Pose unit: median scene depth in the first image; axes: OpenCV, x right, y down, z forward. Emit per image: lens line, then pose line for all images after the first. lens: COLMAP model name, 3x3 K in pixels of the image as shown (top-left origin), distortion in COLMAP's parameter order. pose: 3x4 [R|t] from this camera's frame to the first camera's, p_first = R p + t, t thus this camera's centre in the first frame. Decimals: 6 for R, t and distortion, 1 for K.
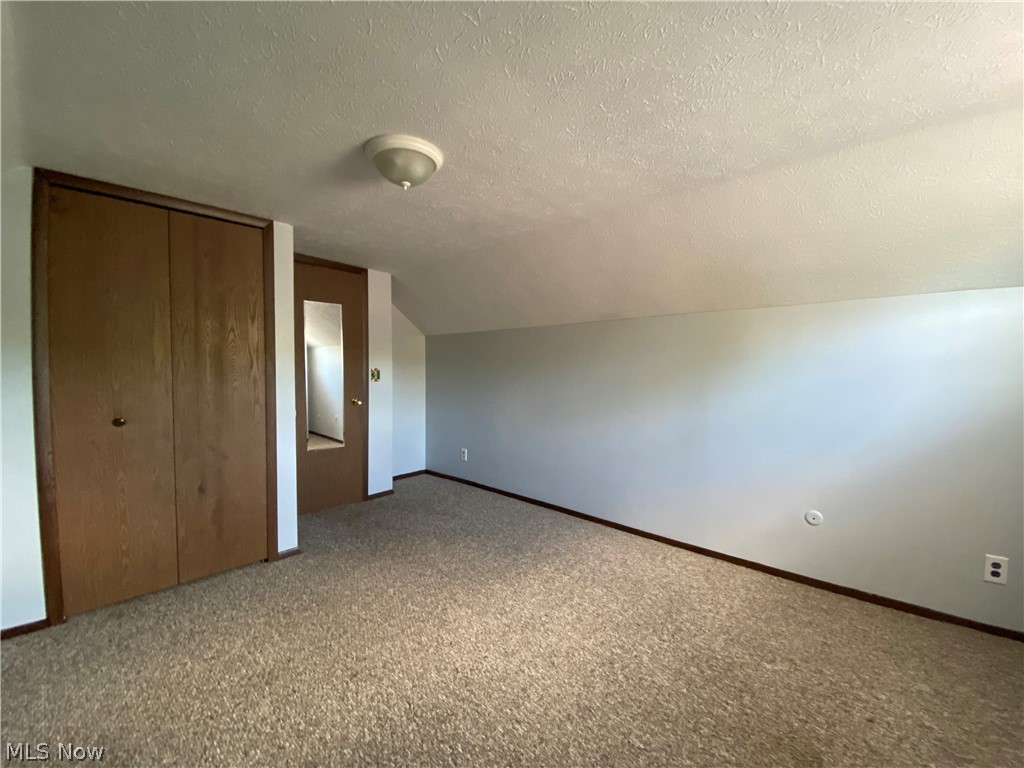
lens RADIAL K [[435.5, 0, 512.0], [0, 435.5, 384.0], [0, 0, 1]] dist [0.022574, -0.019750]
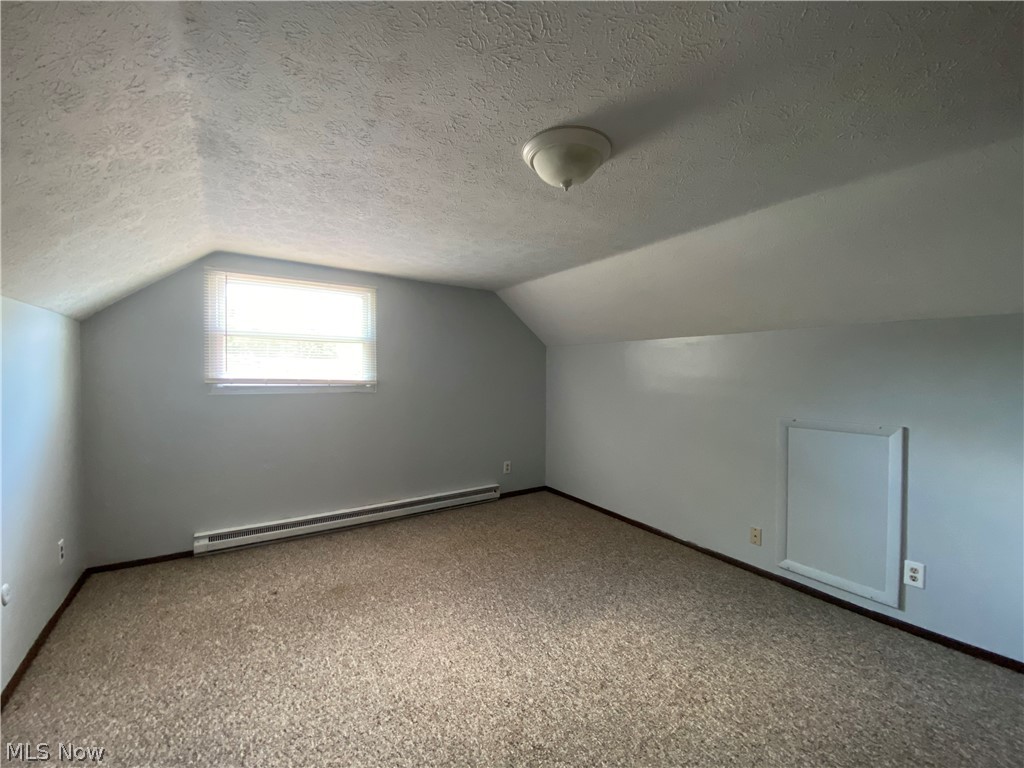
lens RADIAL K [[435.5, 0, 512.0], [0, 435.5, 384.0], [0, 0, 1]] dist [0.022574, -0.019750]
pose [[-0.970936, -0.022714, 0.238260, -0.389294], [-0.007928, 0.997993, 0.062831, -0.126917], [-0.239209, 0.059116, -0.969167, 2.070119]]
